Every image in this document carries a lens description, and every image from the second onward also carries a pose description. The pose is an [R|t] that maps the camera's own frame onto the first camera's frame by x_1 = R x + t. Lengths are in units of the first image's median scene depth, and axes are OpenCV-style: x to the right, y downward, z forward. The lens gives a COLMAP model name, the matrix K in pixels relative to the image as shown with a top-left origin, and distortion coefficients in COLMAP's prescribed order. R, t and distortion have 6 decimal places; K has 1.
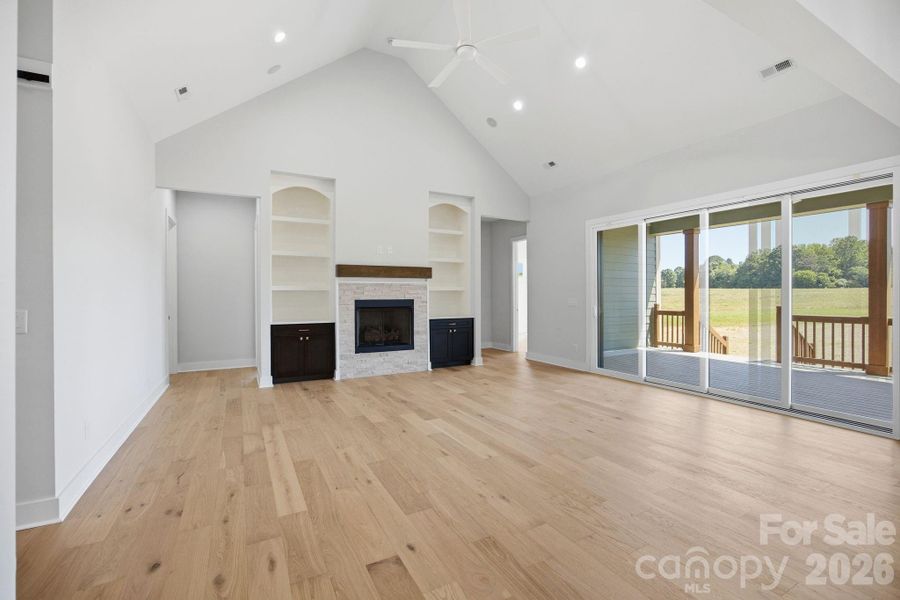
lens RADIAL K [[361.4, 0, 450.0], [0, 361.4, 300.0], [0, 0, 1]] dist [-0.024209, 0.000204]
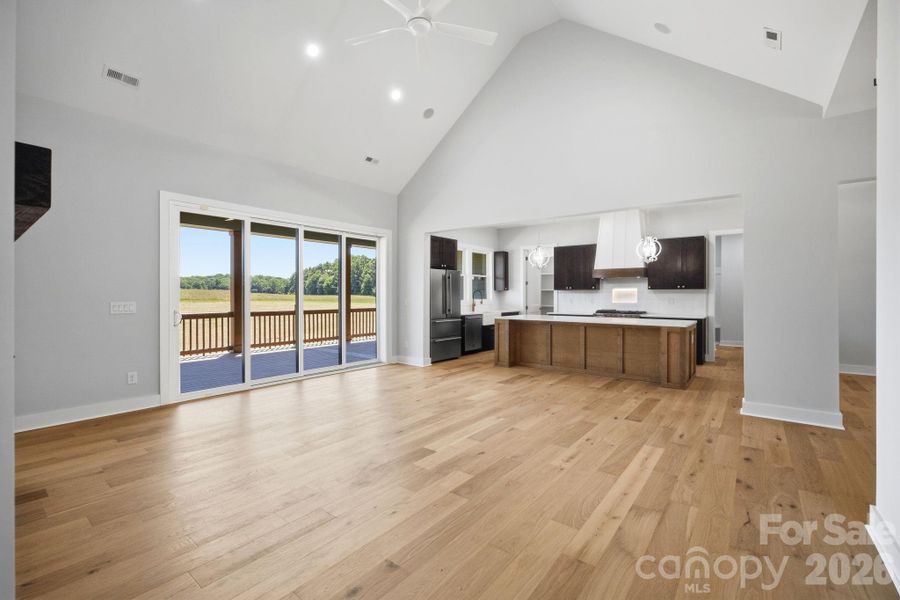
lens RADIAL K [[379.7, 0, 450.0], [0, 379.7, 300.0], [0, 0, 1]] dist [-0.009201, -0.000026]
pose [[-0.350479, -0.006434, 0.936548, -1.128834], [0.008274, 0.999916, 0.009966, -0.015428], [-0.936534, 0.011242, -0.350397, 1.645498]]
